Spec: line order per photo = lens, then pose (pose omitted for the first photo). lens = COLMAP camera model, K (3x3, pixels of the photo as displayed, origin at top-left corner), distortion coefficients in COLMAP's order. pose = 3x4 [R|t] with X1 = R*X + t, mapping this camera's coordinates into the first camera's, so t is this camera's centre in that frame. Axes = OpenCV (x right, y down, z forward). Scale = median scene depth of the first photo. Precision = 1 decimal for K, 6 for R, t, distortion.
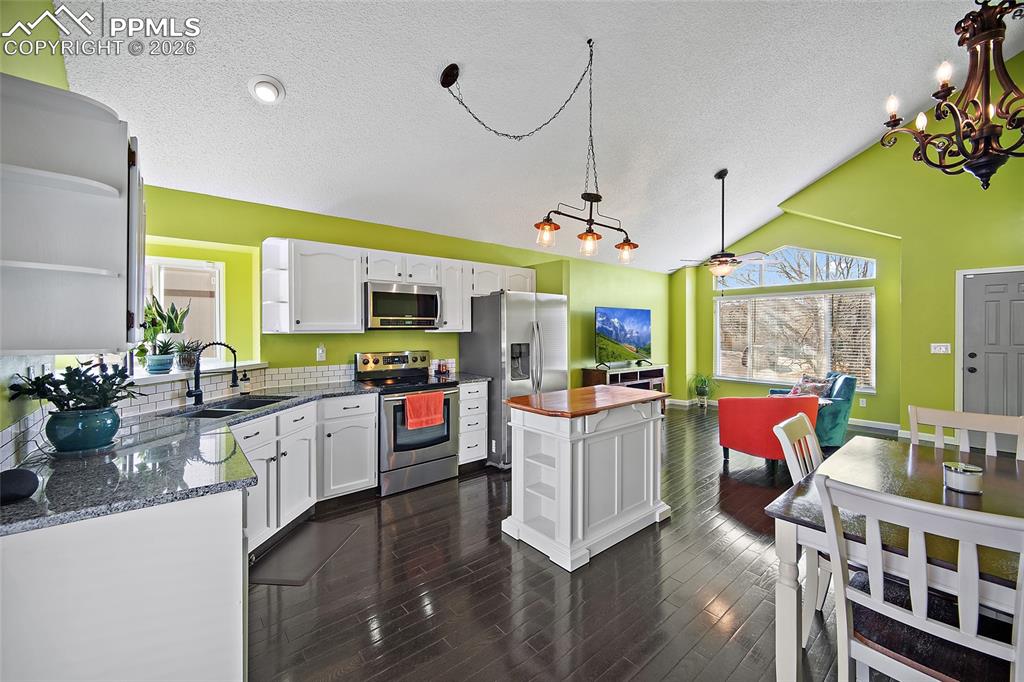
lens RADIAL K [[399.4, 0, 501.5], [0, 399.4, 331.1], [0, 0, 1]] dist [-0.005726, -0.000334]
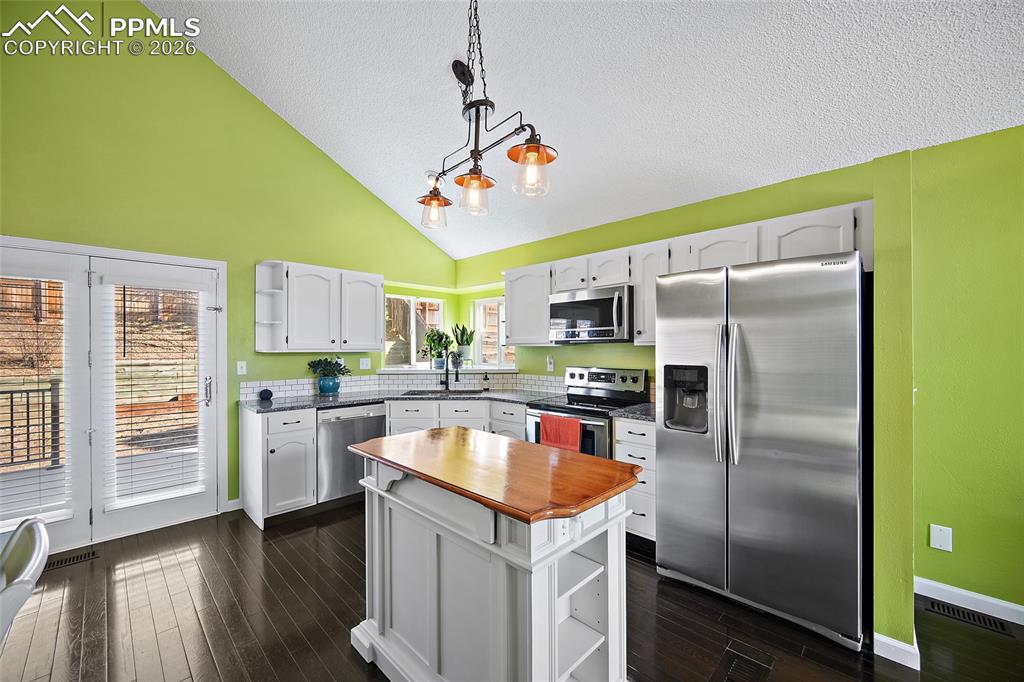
lens RADIAL K [[399.4, 0, 512.9], [0, 399.4, 344.4], [0, 0, 1]] dist [-0.005726, -0.000334]
pose [[0.129791, -0.003940, -0.991534, 0.544557], [0.000199, 0.999992, -0.003948, 0.004061], [0.991541, 0.000315, 0.129790, 0.659643]]
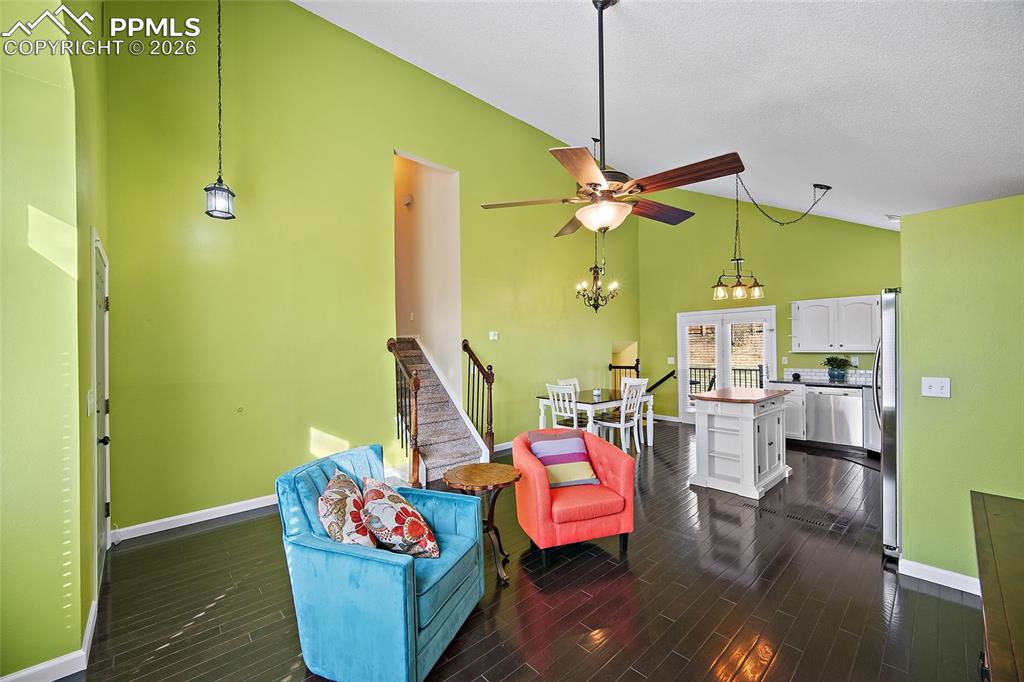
lens RADIAL K [[399.4, 0, 492.6], [0, 399.4, 348.0], [0, 0, 1]] dist [-0.005726, -0.000334]
pose [[-0.999270, 0.014709, -0.035255, 0.818224], [0.014799, 0.999888, -0.002296, -0.011407], [0.035218, -0.002816, -0.999376, 1.669766]]
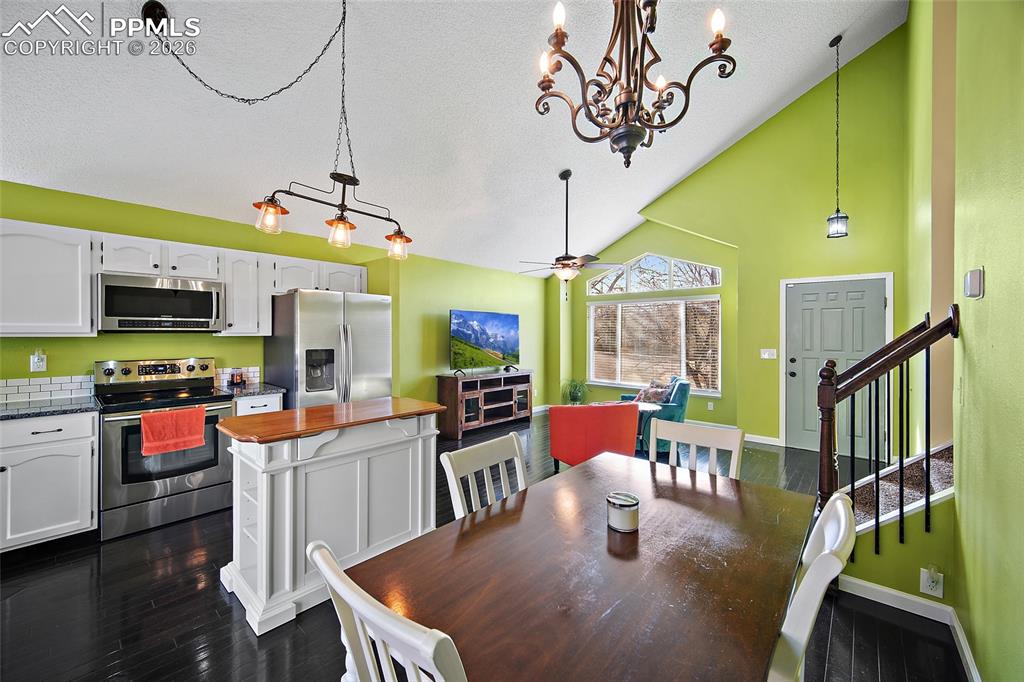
lens RADIAL K [[399.4, 0, 501.0], [0, 399.4, 331.5], [0, 0, 1]] dist [-0.005726, -0.000334]
pose [[0.989102, 0.006236, 0.147099, 0.298329], [-0.005057, 0.999952, -0.008385, -0.002354], [-0.147144, 0.007550, 0.989086, 0.075158]]
